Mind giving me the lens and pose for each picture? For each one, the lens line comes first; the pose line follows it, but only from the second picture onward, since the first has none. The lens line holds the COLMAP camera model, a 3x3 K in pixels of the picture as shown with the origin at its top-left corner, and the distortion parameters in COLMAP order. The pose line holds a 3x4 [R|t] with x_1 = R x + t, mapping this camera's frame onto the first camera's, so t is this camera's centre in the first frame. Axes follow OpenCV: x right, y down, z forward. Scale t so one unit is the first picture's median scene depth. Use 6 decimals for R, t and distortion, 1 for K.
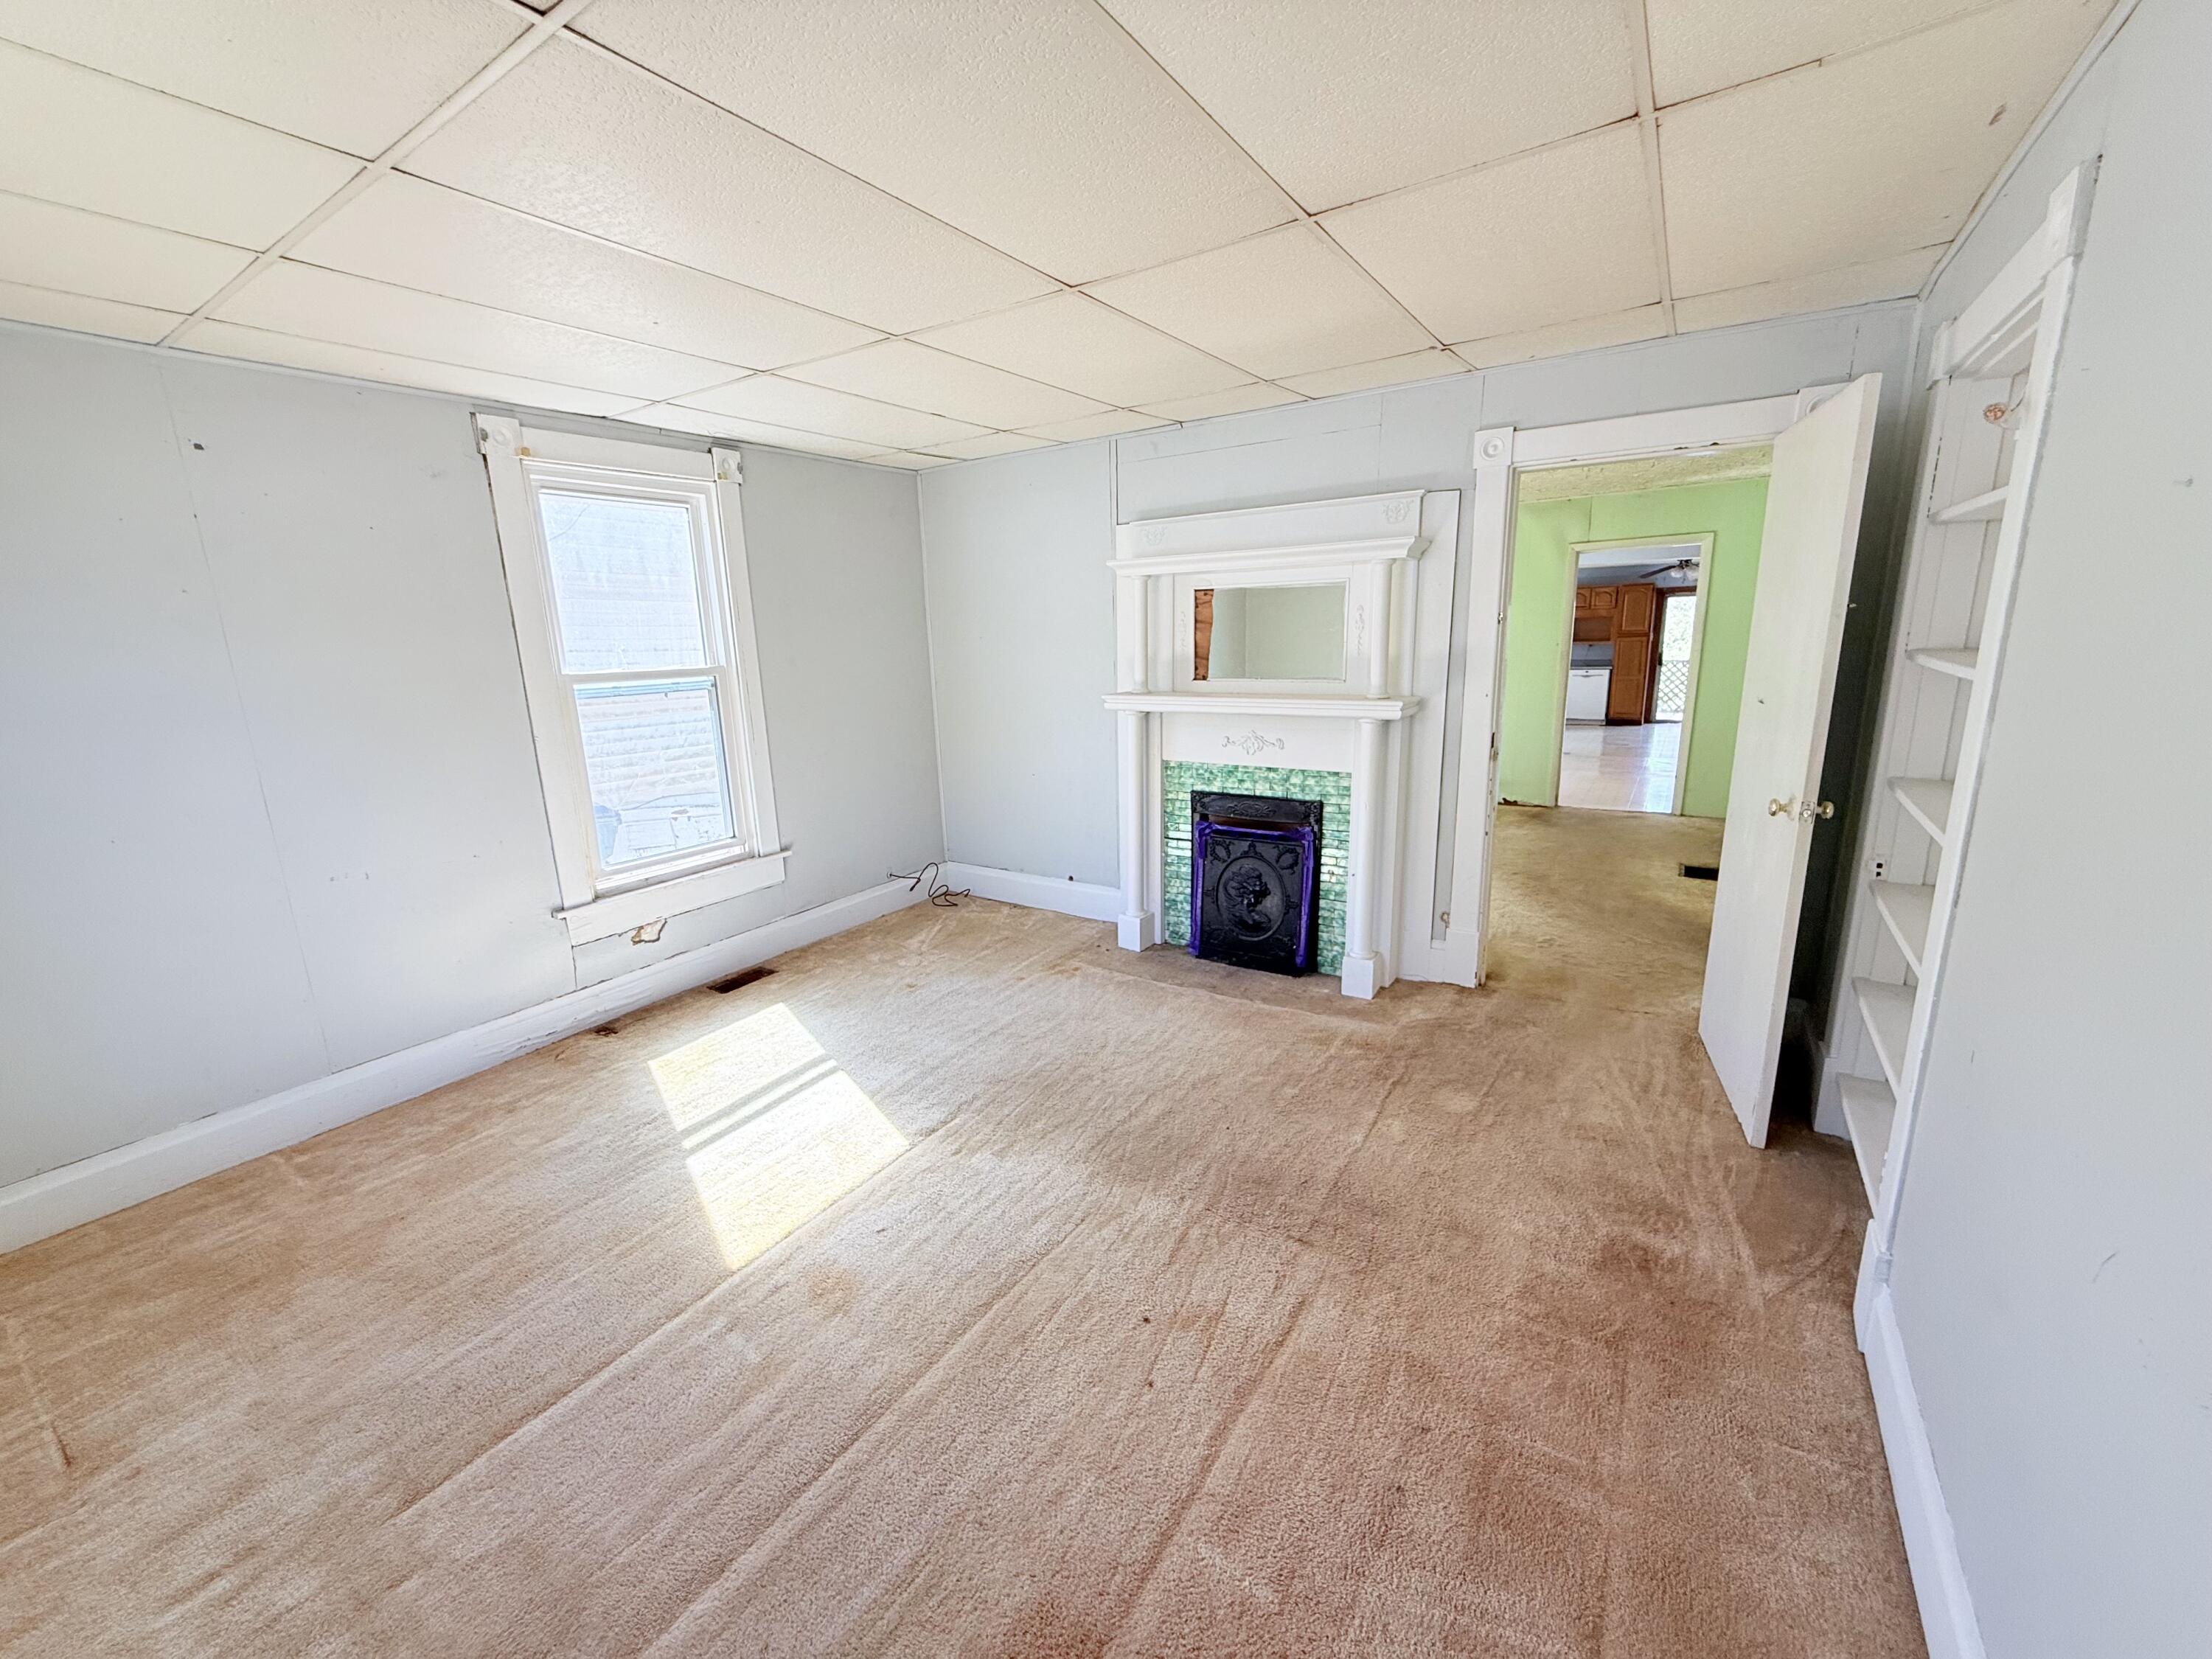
lens RADIAL K [[878.5, 0, 1106.1], [0, 878.5, 834.2], [0, 0, 1]] dist [0.000823, -0.000028]
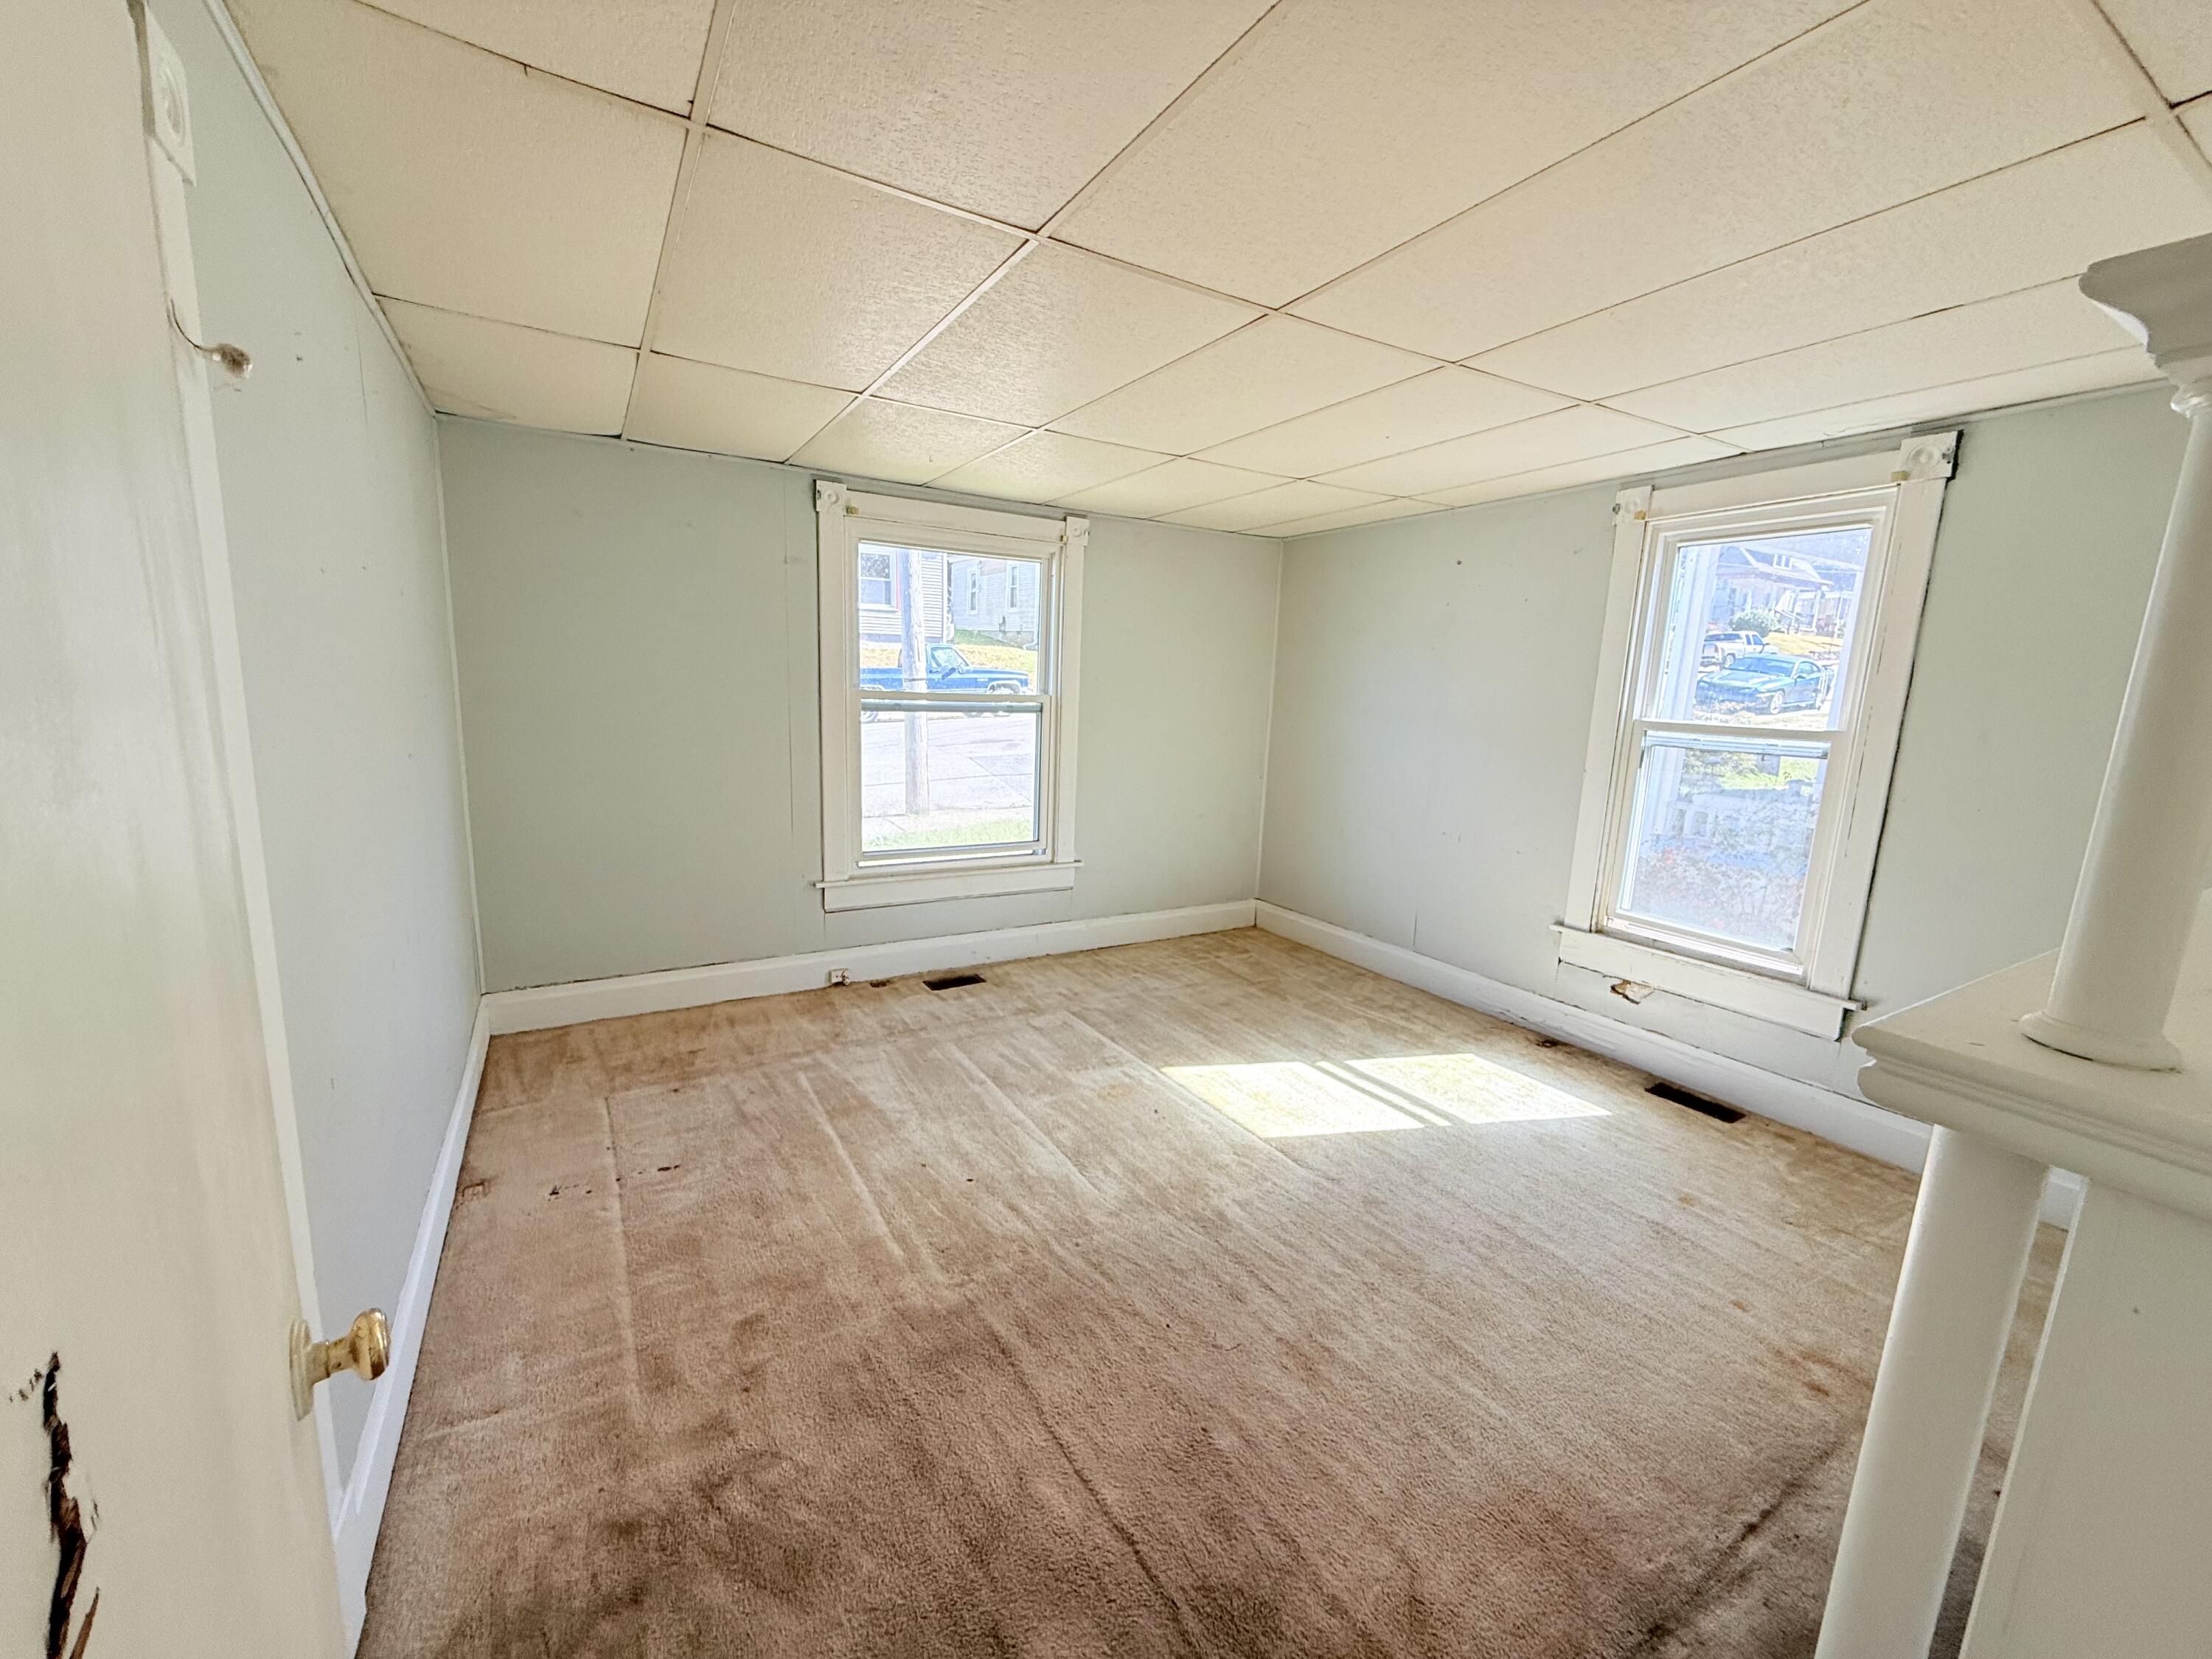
lens RADIAL K [[878.5, 0, 1092.2], [0, 878.5, 837.0], [0, 0, 1]] dist [0.000823, -0.000028]
pose [[-0.445963, 0.172129, -0.878344, 0.622177], [-0.225023, 0.928253, 0.296161, -0.218163], [0.866304, 0.329724, -0.375233, 0.885110]]
